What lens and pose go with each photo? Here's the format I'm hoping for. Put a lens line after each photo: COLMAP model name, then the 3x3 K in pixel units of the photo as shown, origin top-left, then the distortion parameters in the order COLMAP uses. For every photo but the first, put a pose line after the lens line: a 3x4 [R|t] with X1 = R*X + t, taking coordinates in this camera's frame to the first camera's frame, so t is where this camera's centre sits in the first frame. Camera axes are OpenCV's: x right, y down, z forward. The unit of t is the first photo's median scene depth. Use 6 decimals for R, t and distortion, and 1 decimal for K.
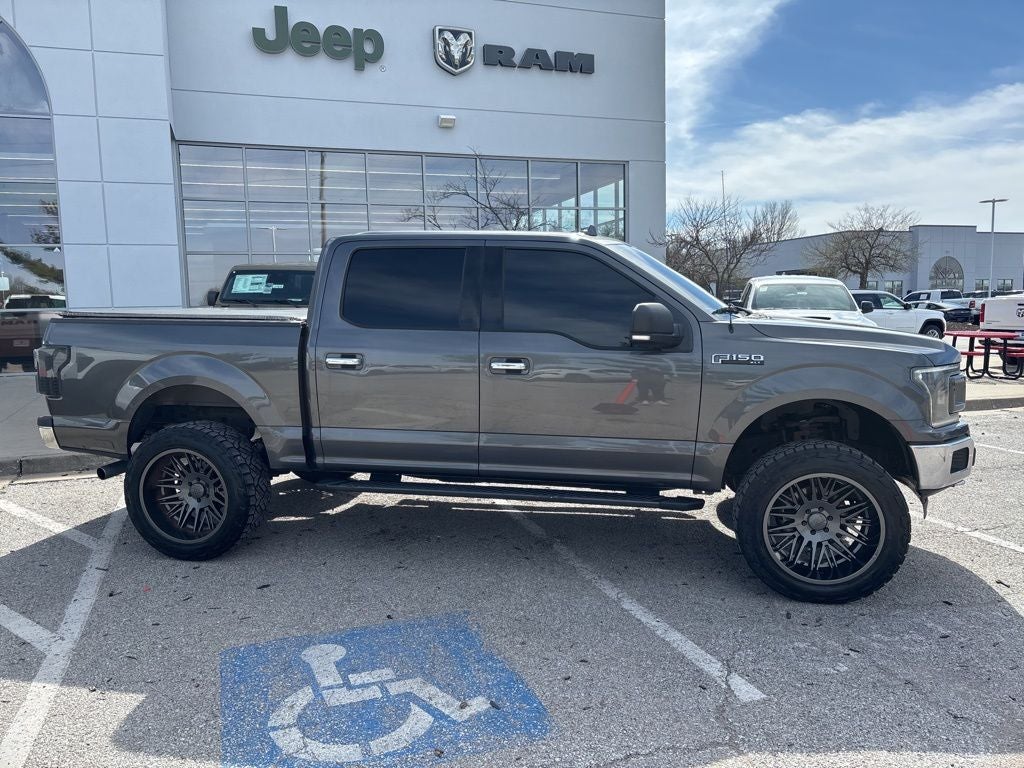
lens RADIAL K [[784.2, 0, 515.7], [0, 784.2, 386.7], [0, 0, 1]] dist [0.037515, -0.040431]
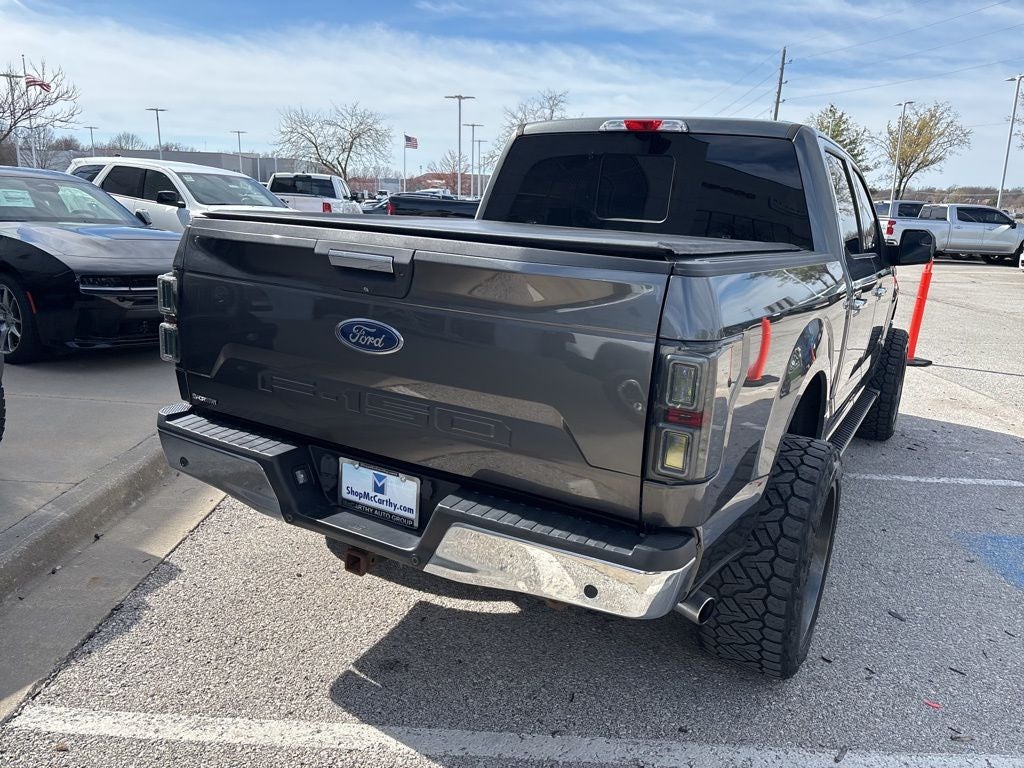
lens RADIAL K [[781.4, 0, 511.3], [0, 781.4, 377.0], [0, 0, 1]] dist [0.042643, -0.045264]
pose [[0.325681, -0.183761, 0.927450, -1.005775], [0.057166, 0.982963, 0.174686, -0.110447], [-0.943750, -0.003874, 0.330638, 1.015817]]
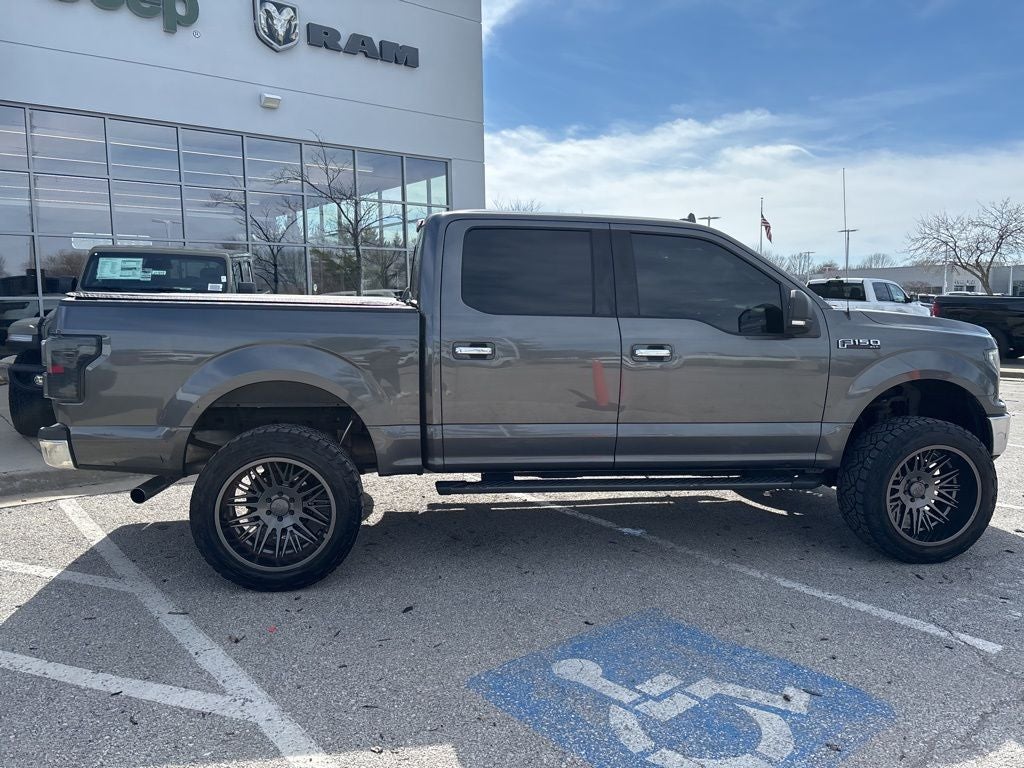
lens RADIAL K [[781.4, 0, 512.0], [0, 781.4, 384.0], [0, 0, 1]] dist [0.042749, -0.050497]
pose [[0.941345, -0.023680, 0.336614, -0.459566], [0.025264, 0.999681, -0.000328, 0.007254], [-0.336499, 0.008813, 0.941643, 0.131052]]
